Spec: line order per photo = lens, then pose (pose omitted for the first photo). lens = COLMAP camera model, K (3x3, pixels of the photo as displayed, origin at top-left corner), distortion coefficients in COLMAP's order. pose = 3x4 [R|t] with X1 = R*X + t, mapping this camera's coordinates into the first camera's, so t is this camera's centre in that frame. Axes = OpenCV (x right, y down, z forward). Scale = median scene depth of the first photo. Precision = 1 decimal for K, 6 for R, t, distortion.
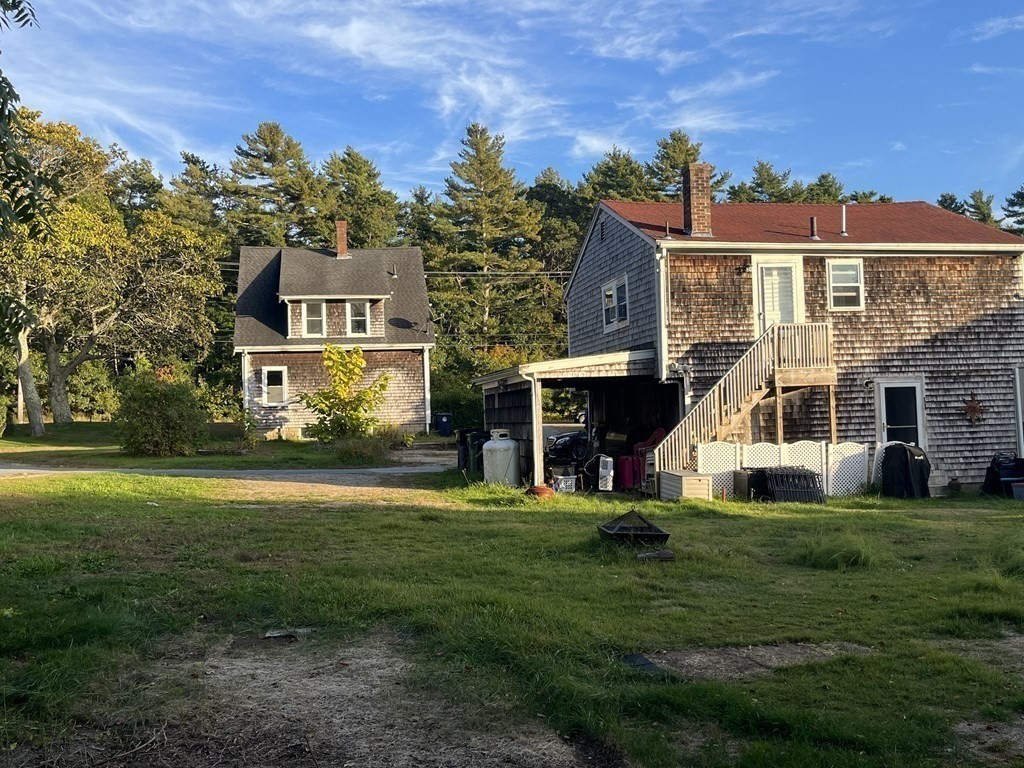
lens RADIAL K [[1065.2, 0, 512.0], [0, 1065.2, 384.0], [0, 0, 1]] dist [0.150829, -0.231983]
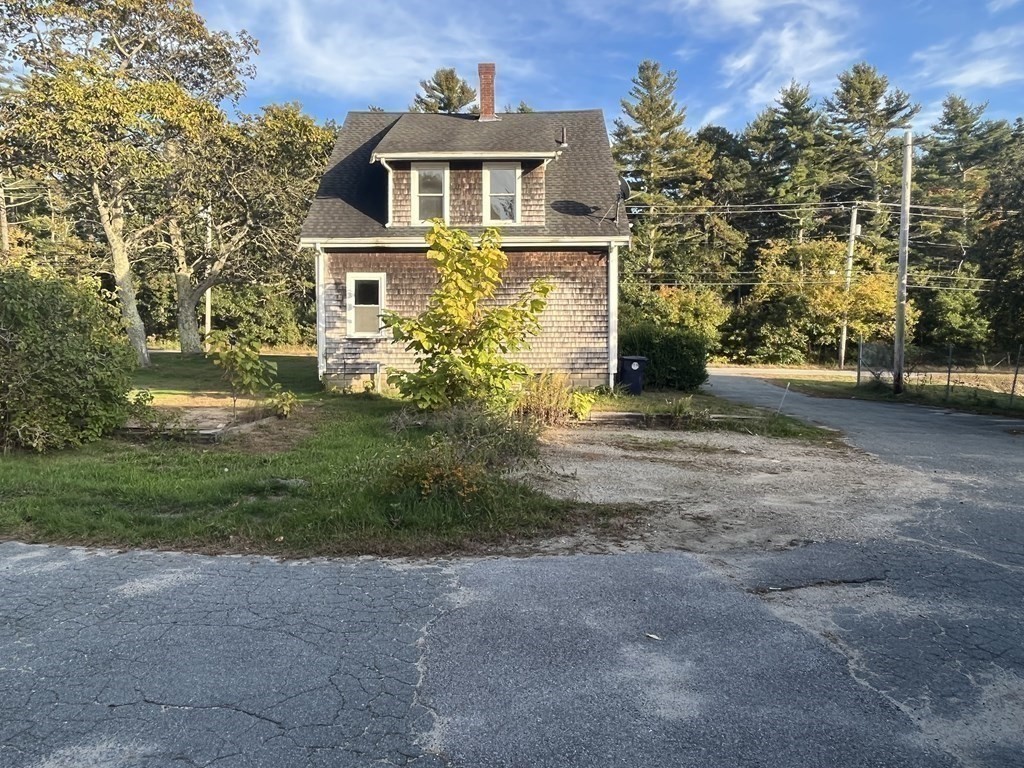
lens RADIAL K [[646.8, 0, 512.0], [0, 646.8, 384.0], [0, 0, 1]] dist [-0.021509, -0.000055]
pose [[0.983662, 0.035972, -0.176394, -0.070851], [-0.021991, 0.996505, 0.080587, 0.015148], [0.178677, -0.075391, 0.981015, 0.639142]]
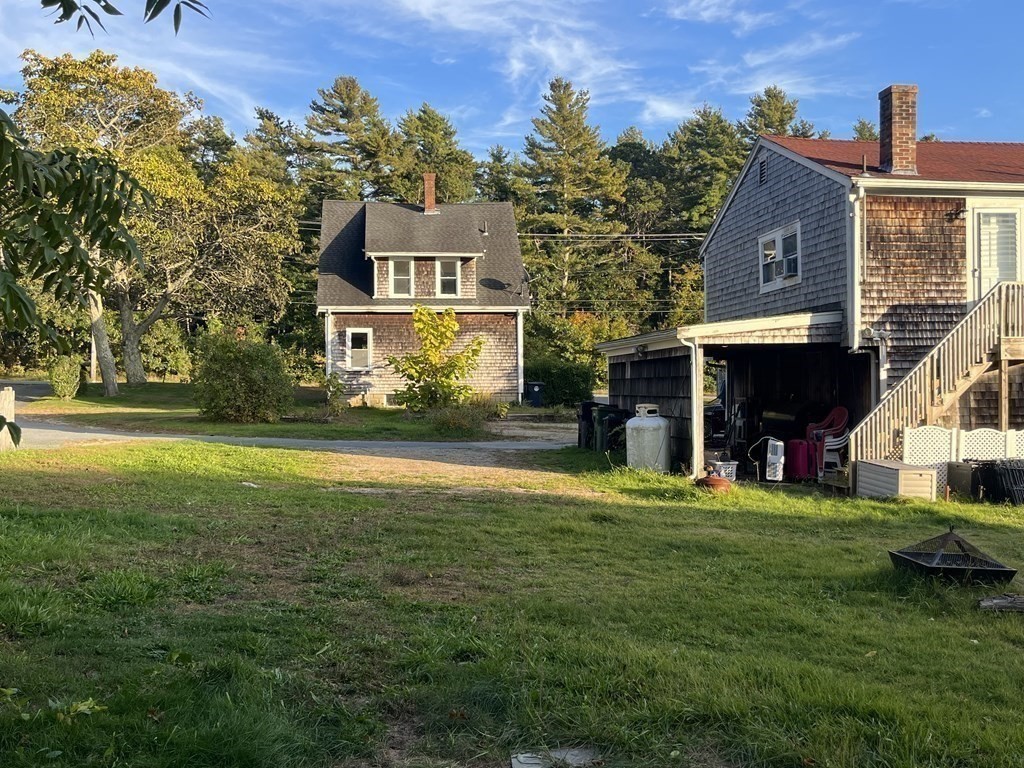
lens RADIAL K [[1045.7, 0, 512.0], [0, 1045.7, 384.0], [0, 0, 1]] dist [0.131636, -0.216431]
pose [[0.998644, 0.020923, -0.047678, -0.043492], [-0.019488, 0.999349, 0.030374, 0.001933], [0.048282, -0.029403, 0.998401, 0.092536]]
